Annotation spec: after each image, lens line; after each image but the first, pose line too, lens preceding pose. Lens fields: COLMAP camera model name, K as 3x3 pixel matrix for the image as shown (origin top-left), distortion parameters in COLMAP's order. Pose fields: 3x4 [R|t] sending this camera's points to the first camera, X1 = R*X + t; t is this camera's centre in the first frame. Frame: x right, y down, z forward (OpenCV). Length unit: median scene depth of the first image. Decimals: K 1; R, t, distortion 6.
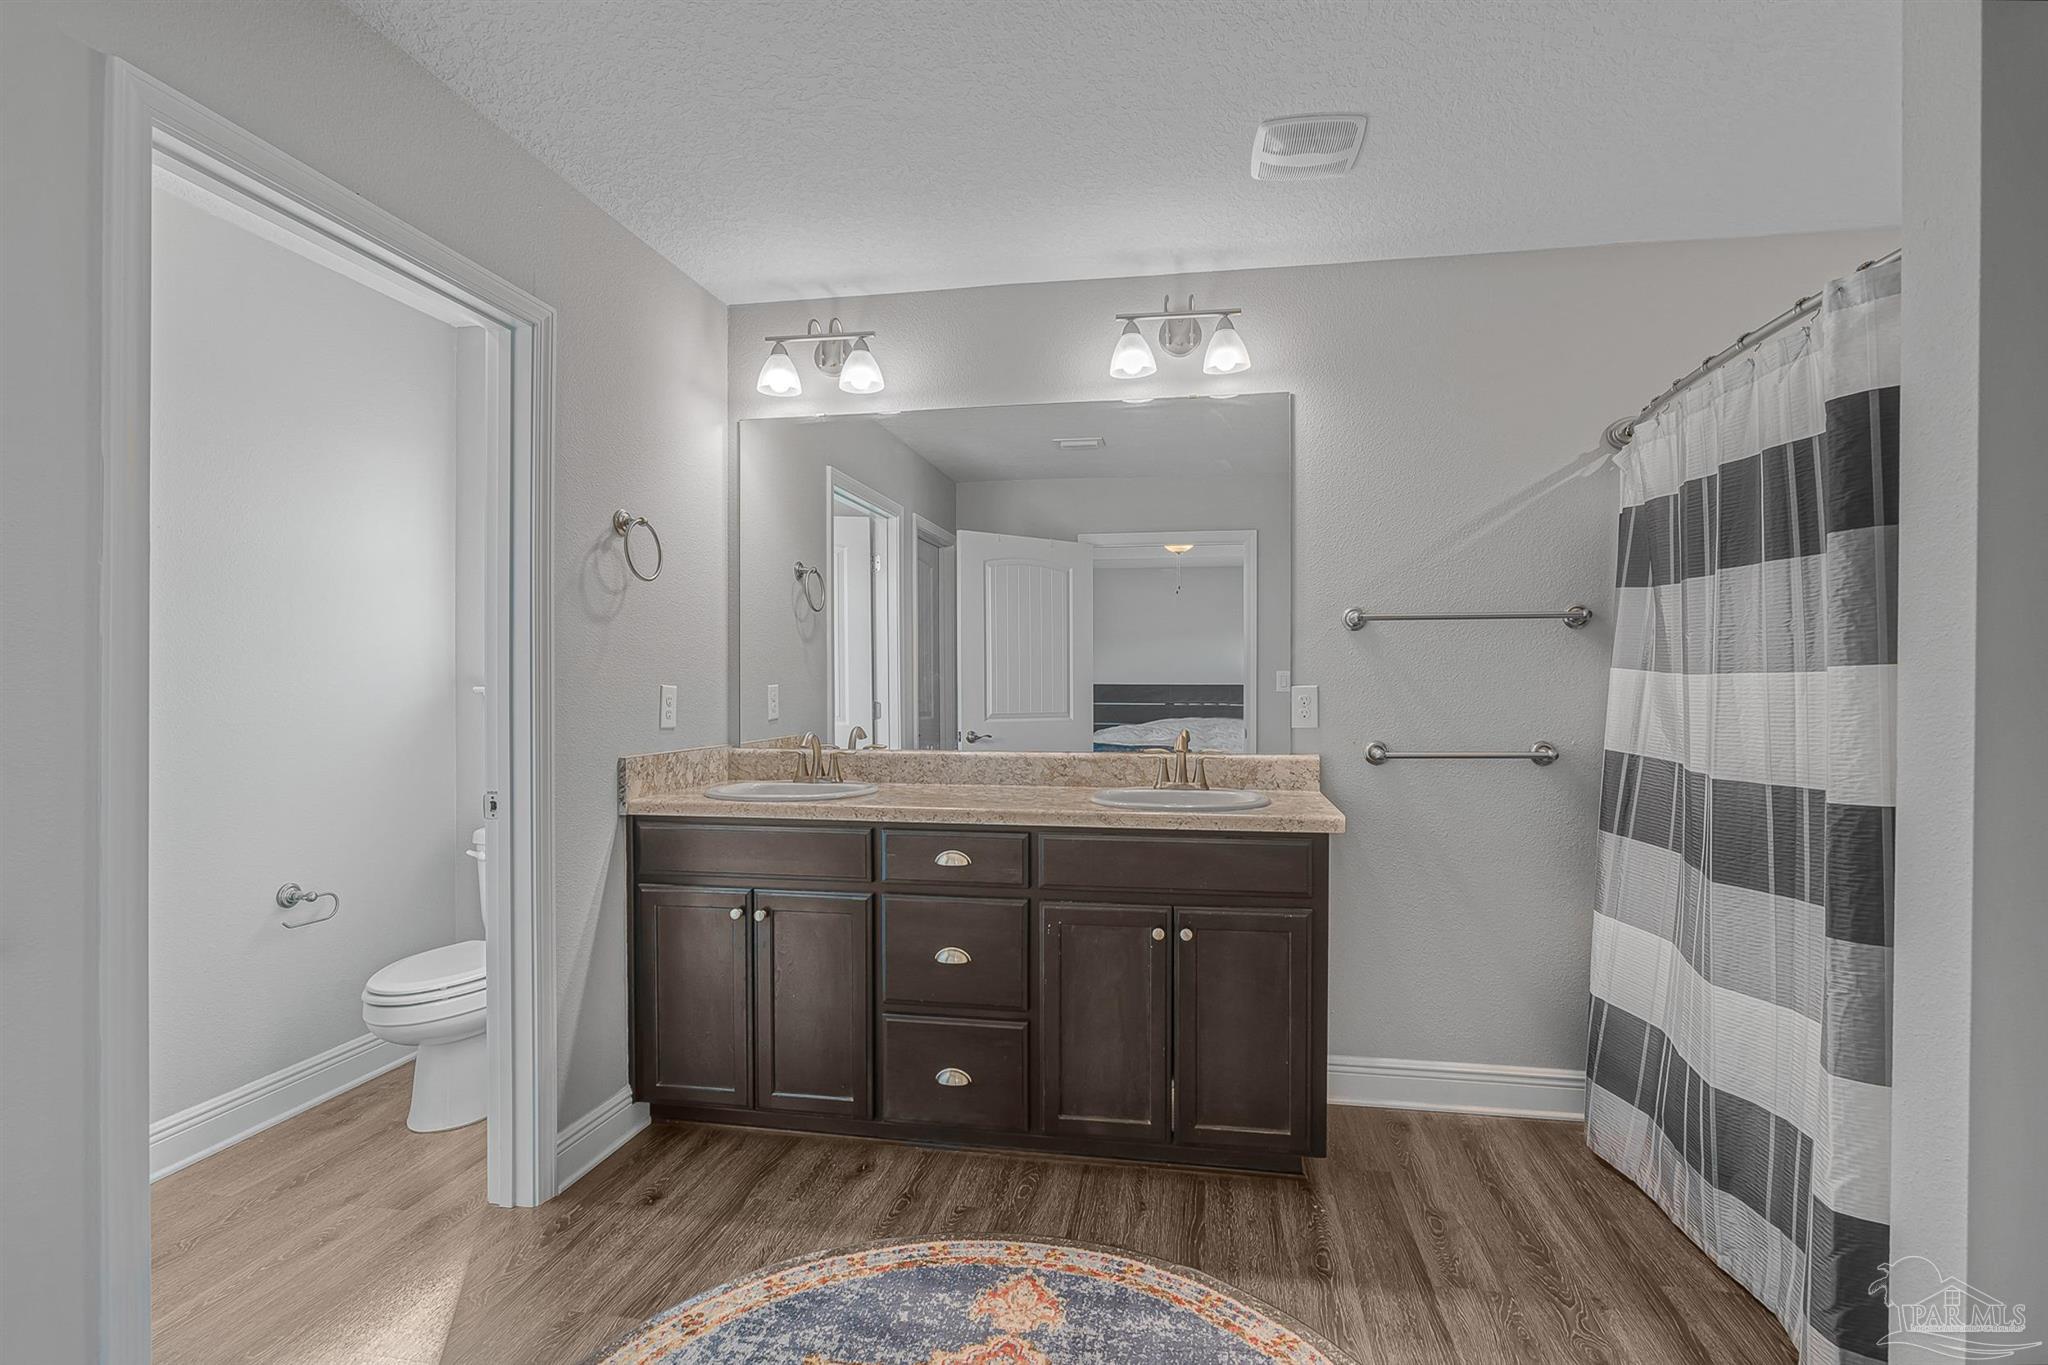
lens RADIAL K [[931.0, 0, 1026.3], [0, 931.0, 683.4], [0, 0, 1]] dist [-0.018559, -0.000209]
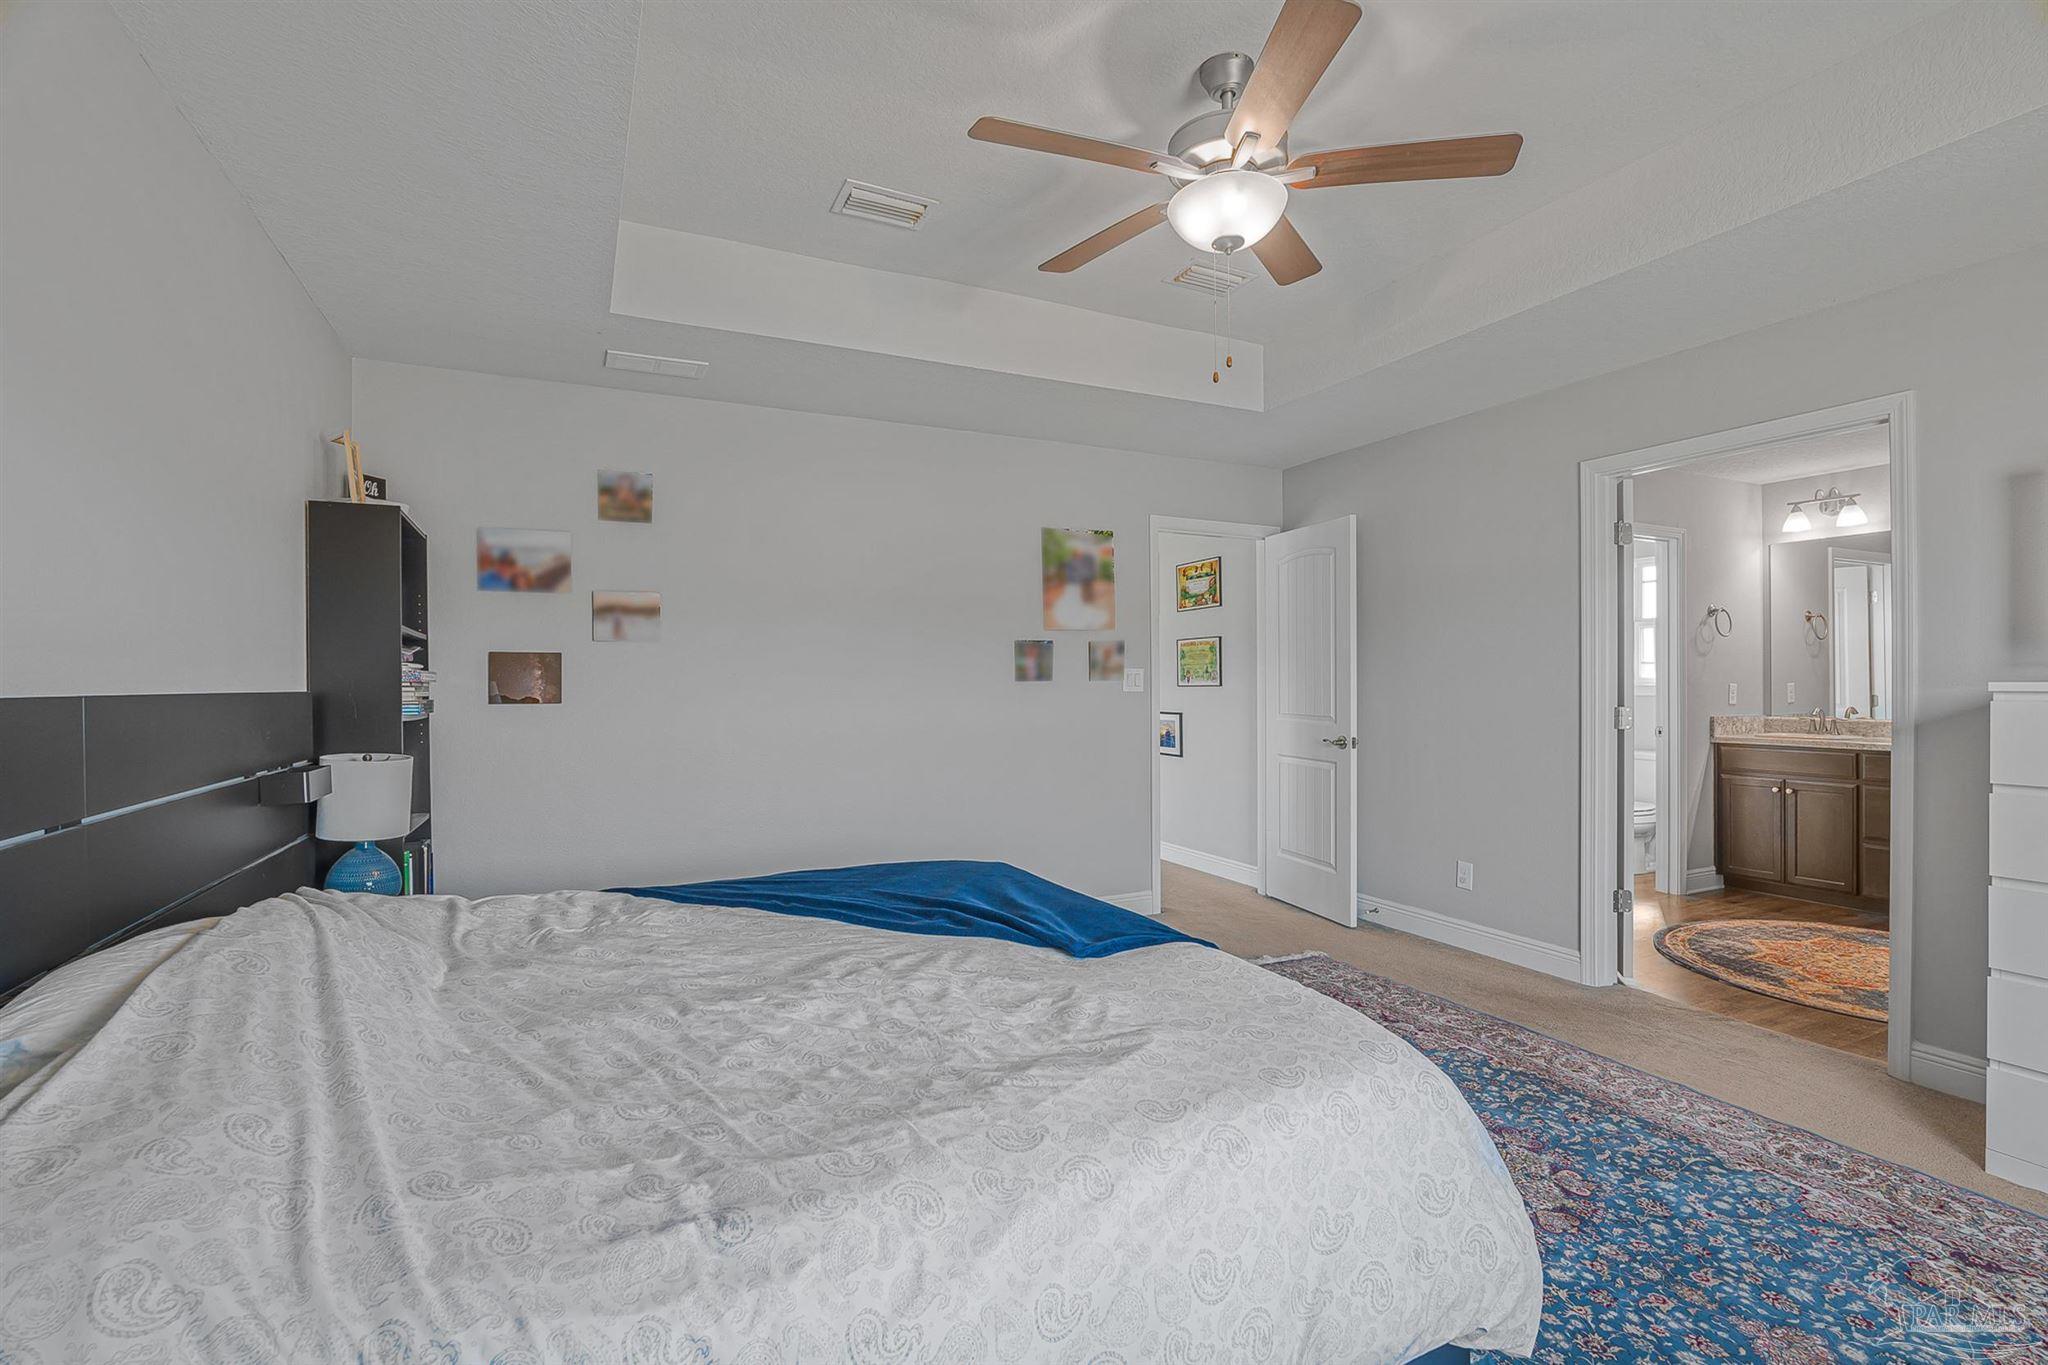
lens RADIAL K [[931.0, 0, 1020.1], [0, 931.0, 684.1], [0, 0, 1]] dist [-0.018559, -0.000209]
pose [[0.593497, -0.000349, -0.804836, 0.349086], [0.003685, 0.999991, 0.002284, -0.007551], [0.804828, -0.004321, 0.593492, -1.609297]]
